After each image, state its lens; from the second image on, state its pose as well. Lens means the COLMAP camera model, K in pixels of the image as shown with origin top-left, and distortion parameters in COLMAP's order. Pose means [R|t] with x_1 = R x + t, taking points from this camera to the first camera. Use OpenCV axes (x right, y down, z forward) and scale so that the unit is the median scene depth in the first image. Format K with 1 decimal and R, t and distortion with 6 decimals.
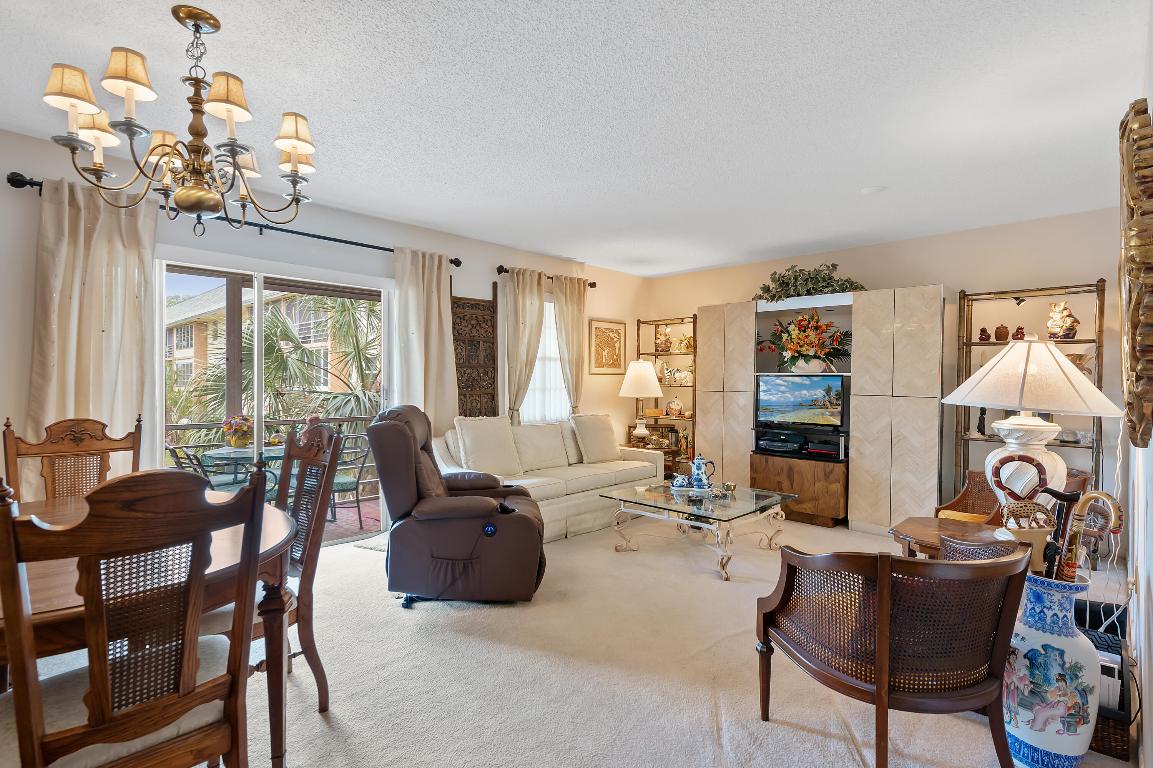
lens RADIAL K [[543.9, 0, 576.5], [0, 543.9, 384.0], [0, 0, 1]] dist [0.004163, -0.000785]
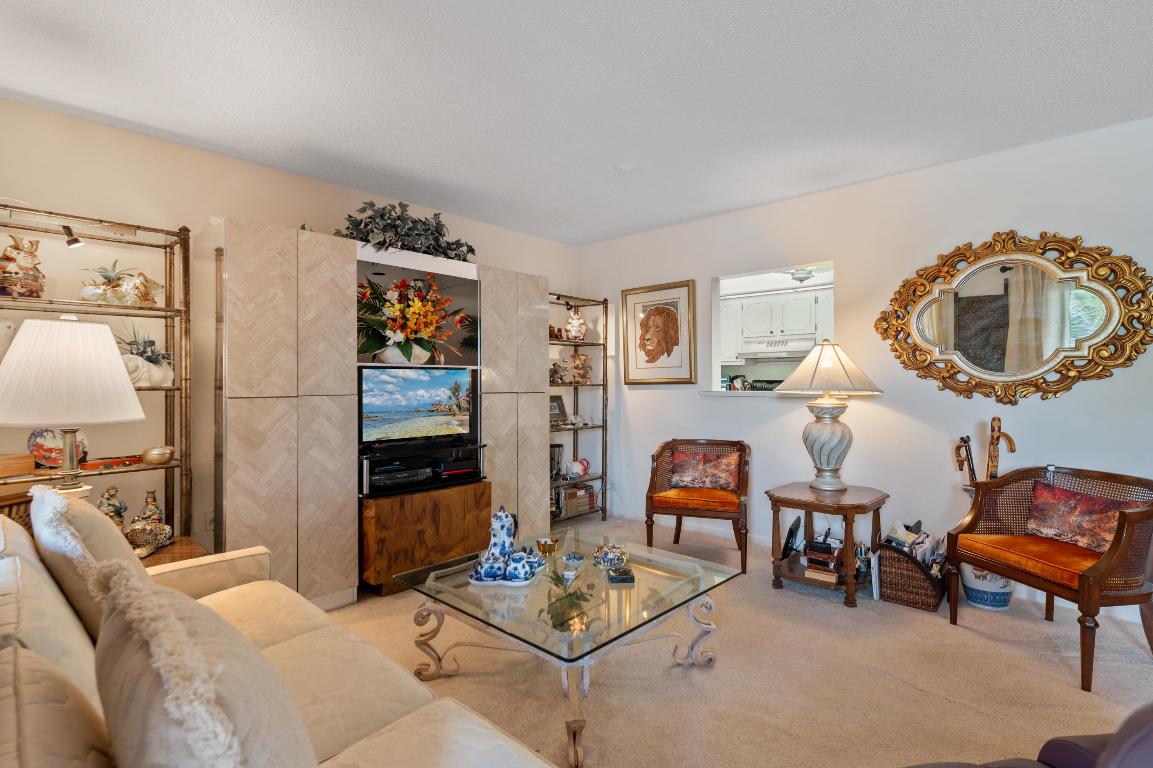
lens RADIAL K [[560.6, 0, 577.6], [0, 560.6, 378.2], [0, 0, 1]] dist [0.001886, -0.000066]
pose [[-0.019551, -0.000575, 0.999809, -0.295556], [0.011928, 0.999929, 0.000809, -0.001021], [-0.999738, 0.011941, -0.019543, 0.810338]]
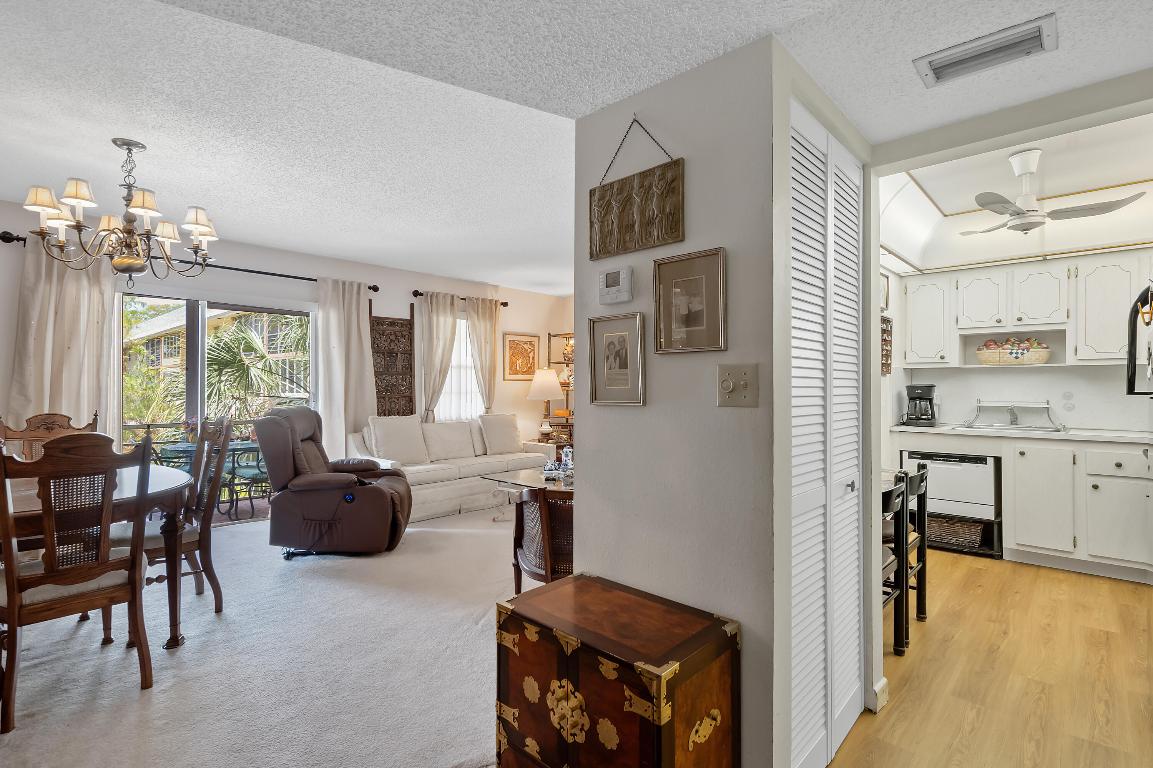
lens RADIAL K [[536.3, 0, 576.5], [0, 536.3, 384.0], [0, 0, 1]] dist [-0.000362, 0.000424]
pose [[0.999793, -0.004500, 0.019863, 0.193955], [0.004735, 0.999919, -0.011774, 0.005429], [-0.019808, 0.011866, 0.999733, -0.190203]]
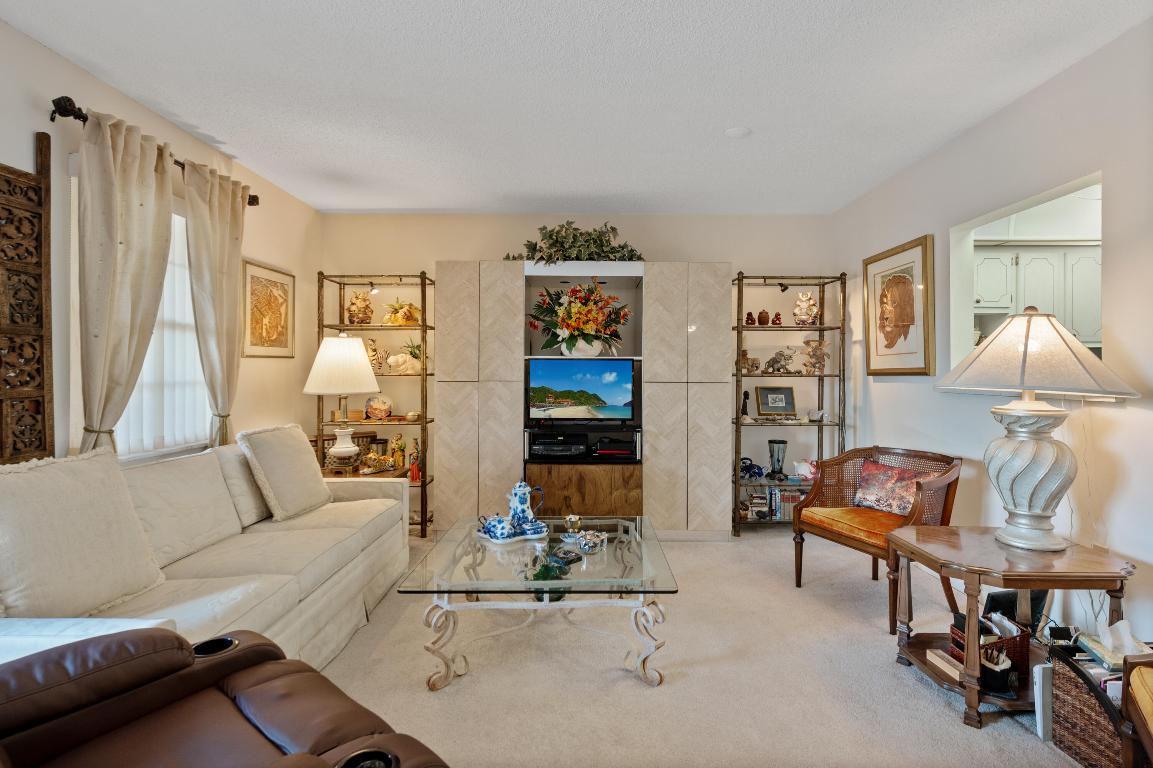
lens RADIAL K [[554.8, 0, 577.1], [0, 554.8, 369.0], [0, 0, 1]] dist [0.013042, 0.000244]
pose [[0.721906, -0.005171, 0.691971, -0.158581], [0.010242, 0.999942, -0.003213, 0.001094], [-0.691915, 0.009407, 0.721918, 0.412436]]
